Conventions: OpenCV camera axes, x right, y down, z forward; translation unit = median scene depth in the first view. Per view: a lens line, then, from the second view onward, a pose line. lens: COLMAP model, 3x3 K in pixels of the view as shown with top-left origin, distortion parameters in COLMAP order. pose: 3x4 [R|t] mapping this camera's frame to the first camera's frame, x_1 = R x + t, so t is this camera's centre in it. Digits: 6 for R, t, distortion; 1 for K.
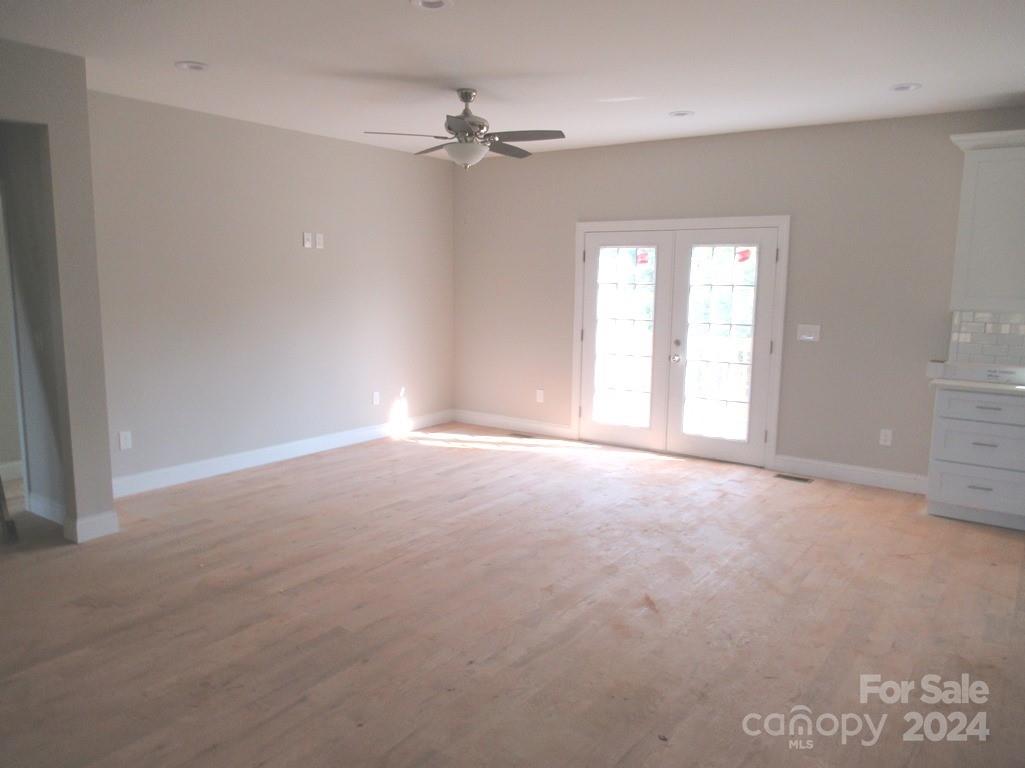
lens RADIAL K [[765.0, 0, 511.4], [0, 765.0, 384.7], [0, 0, 1]] dist [0.006370, -0.007612]
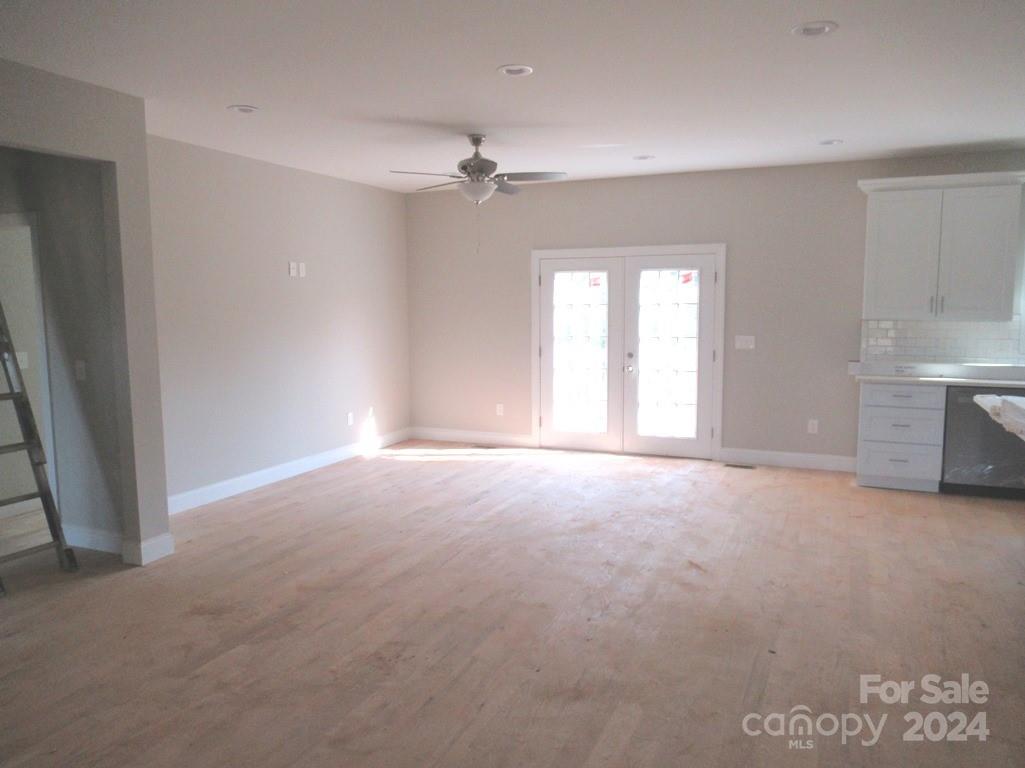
lens RADIAL K [[765.0, 0, 514.3], [0, 765.0, 383.3], [0, 0, 1]] dist [0.006370, -0.007612]
pose [[0.978371, -0.040762, 0.202801, -0.238135], [0.047377, 0.998488, -0.027871, 0.013287], [-0.201358, 0.036877, 0.978823, -0.096541]]
